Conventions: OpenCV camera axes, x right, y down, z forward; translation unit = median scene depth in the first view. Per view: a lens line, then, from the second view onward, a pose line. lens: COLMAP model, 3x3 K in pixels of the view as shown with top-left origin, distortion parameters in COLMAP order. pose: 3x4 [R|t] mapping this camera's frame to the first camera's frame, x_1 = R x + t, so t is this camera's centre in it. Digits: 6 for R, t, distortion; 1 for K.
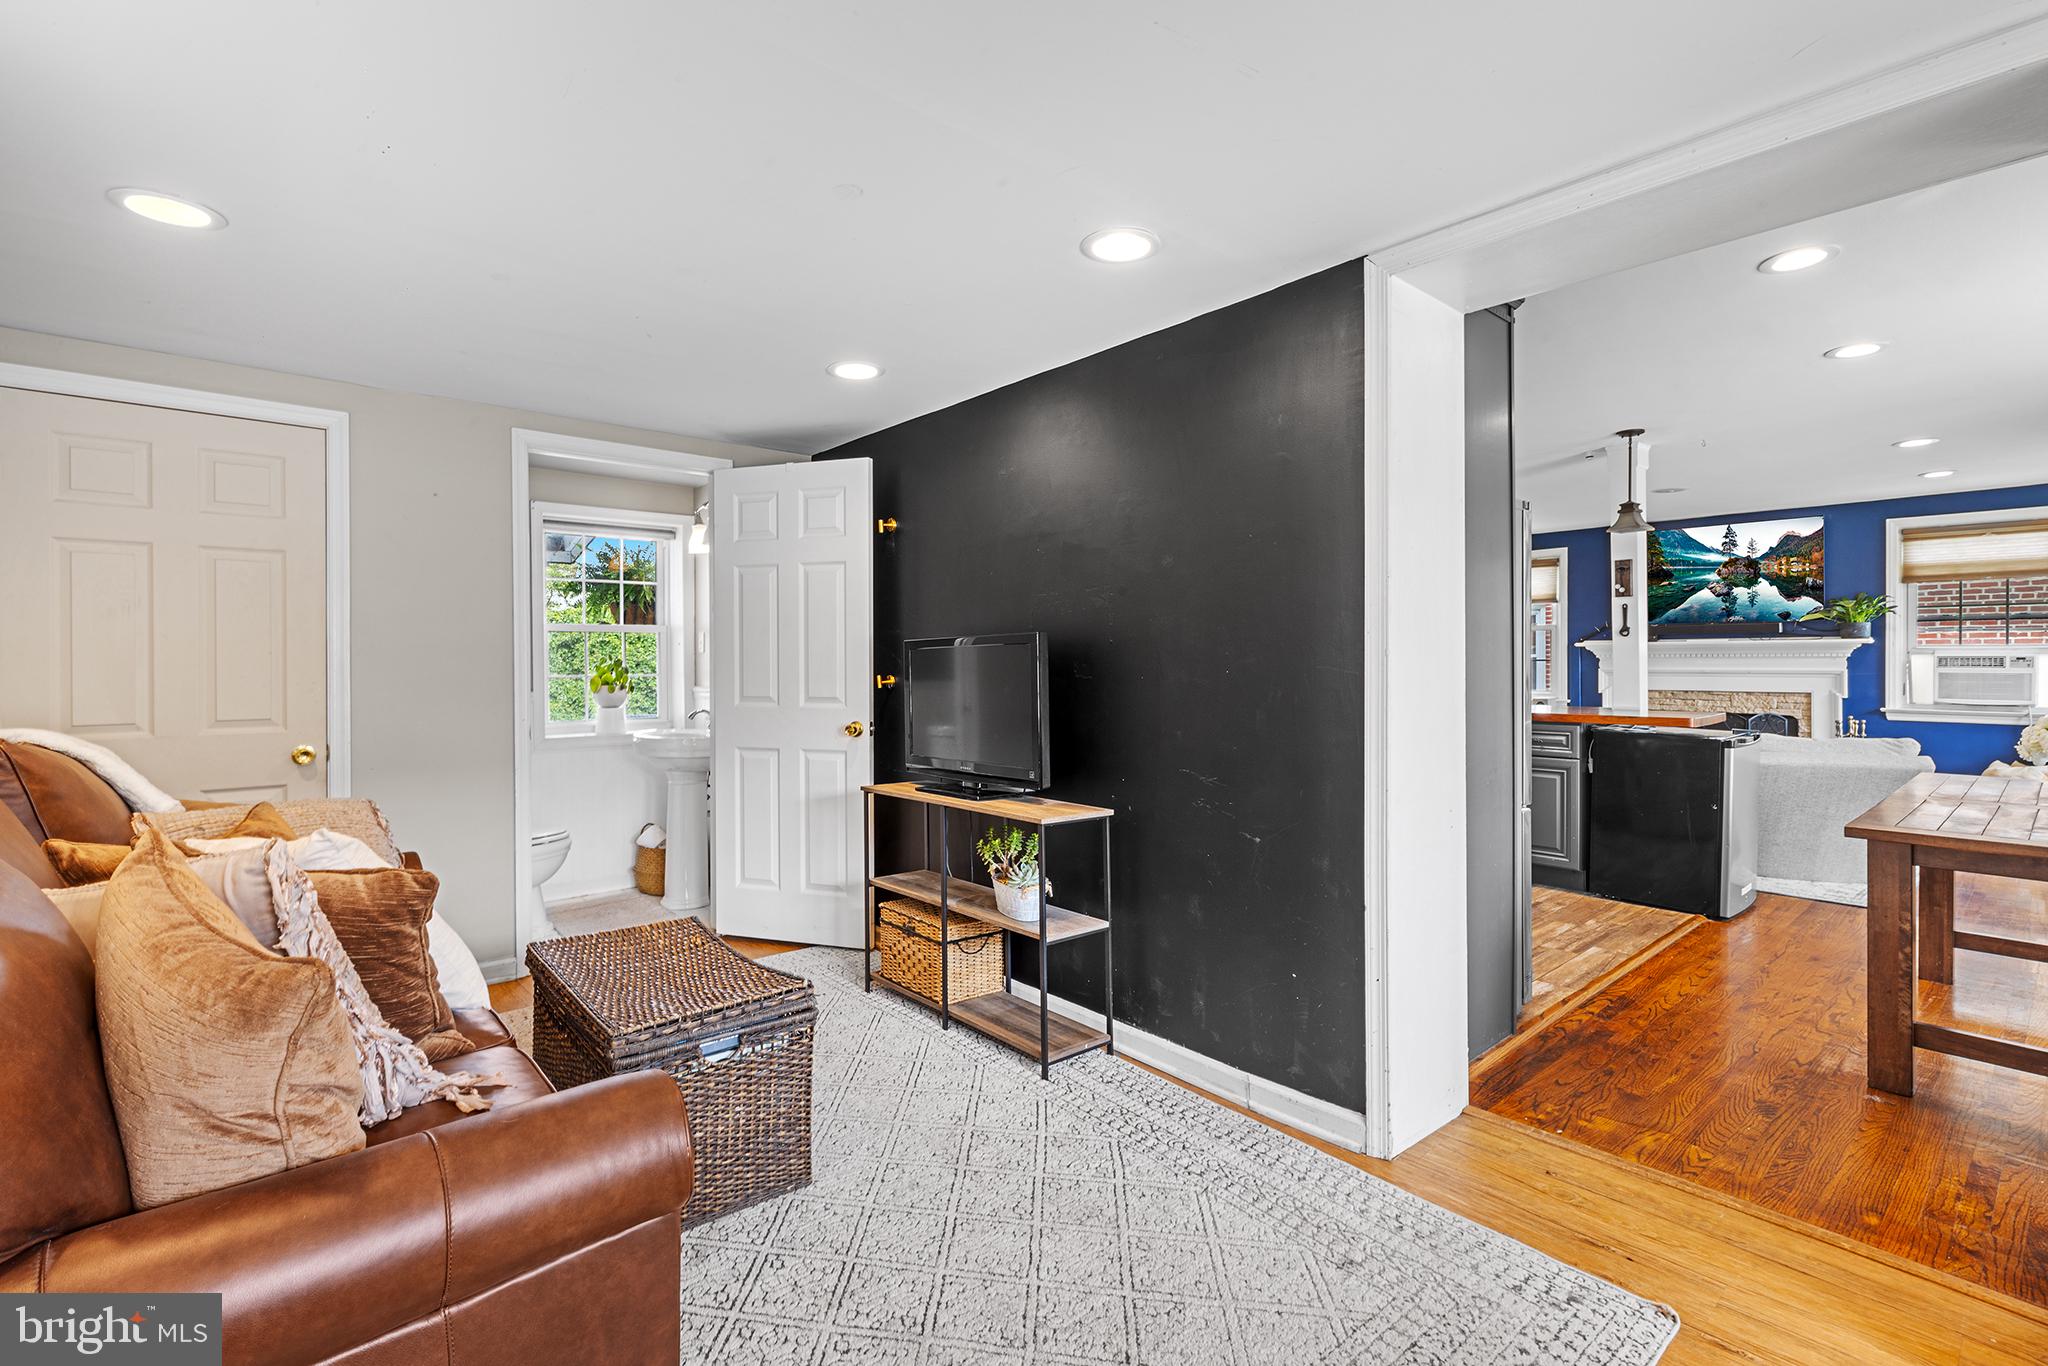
lens RADIAL K [[920.5, 0, 1029.6], [0, 920.5, 670.6], [0, 0, 1]] dist [0.011176, -0.002866]
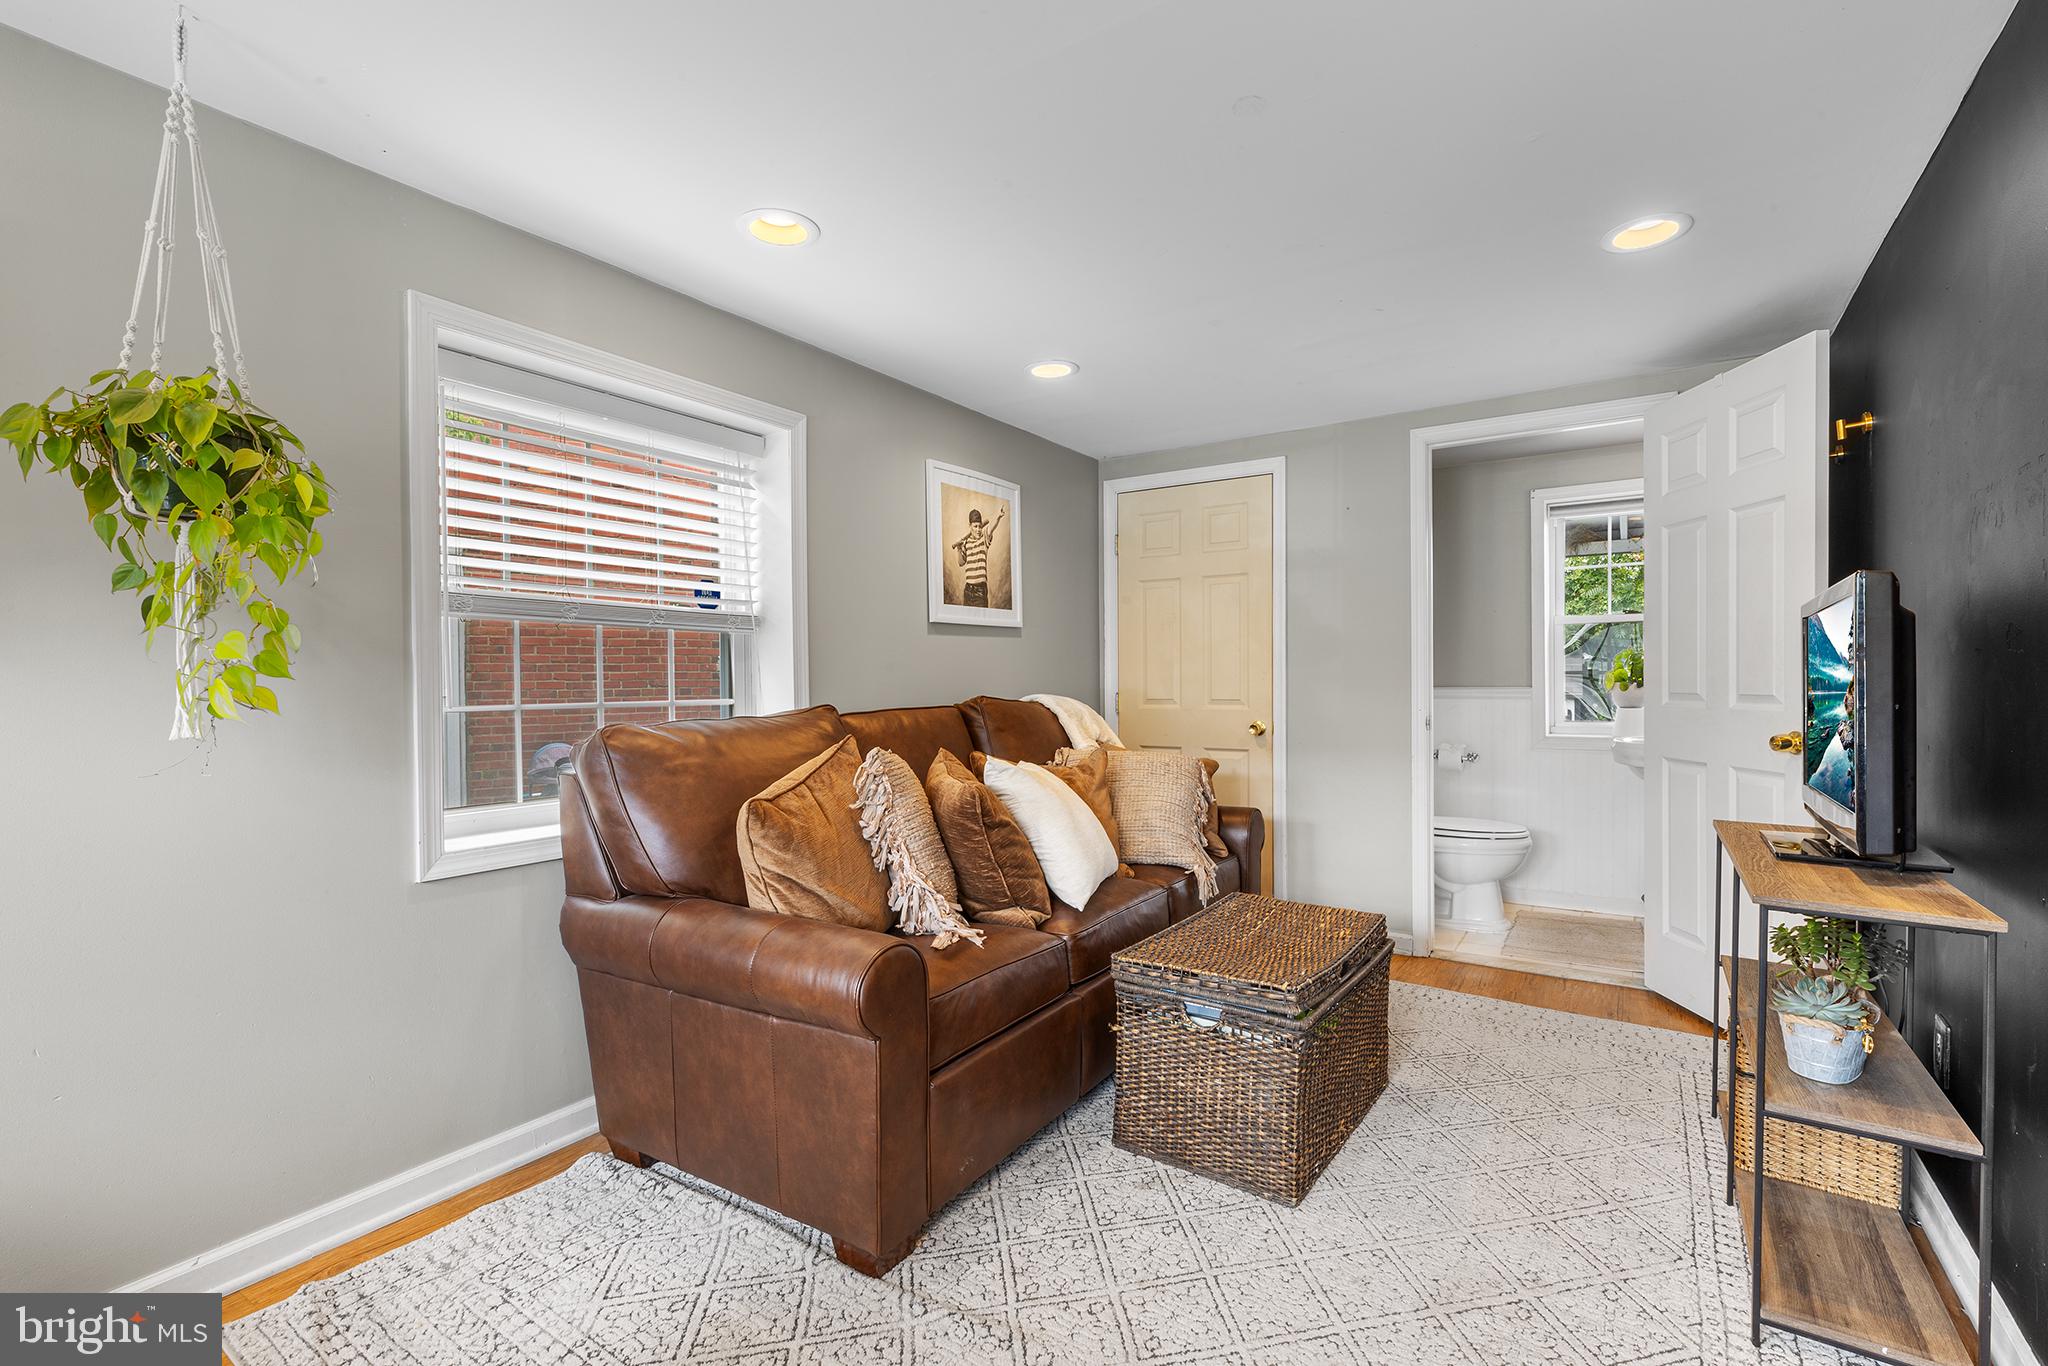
lens RADIAL K [[920.5, 0, 1023.0], [0, 920.5, 687.1], [0, 0, 1]] dist [0.011176, -0.002866]
pose [[0.264346, 0.010911, -0.964366, 0.607312], [-0.000806, 0.999938, 0.011093, 0.031065], [0.964428, -0.002155, 0.264339, 0.534052]]
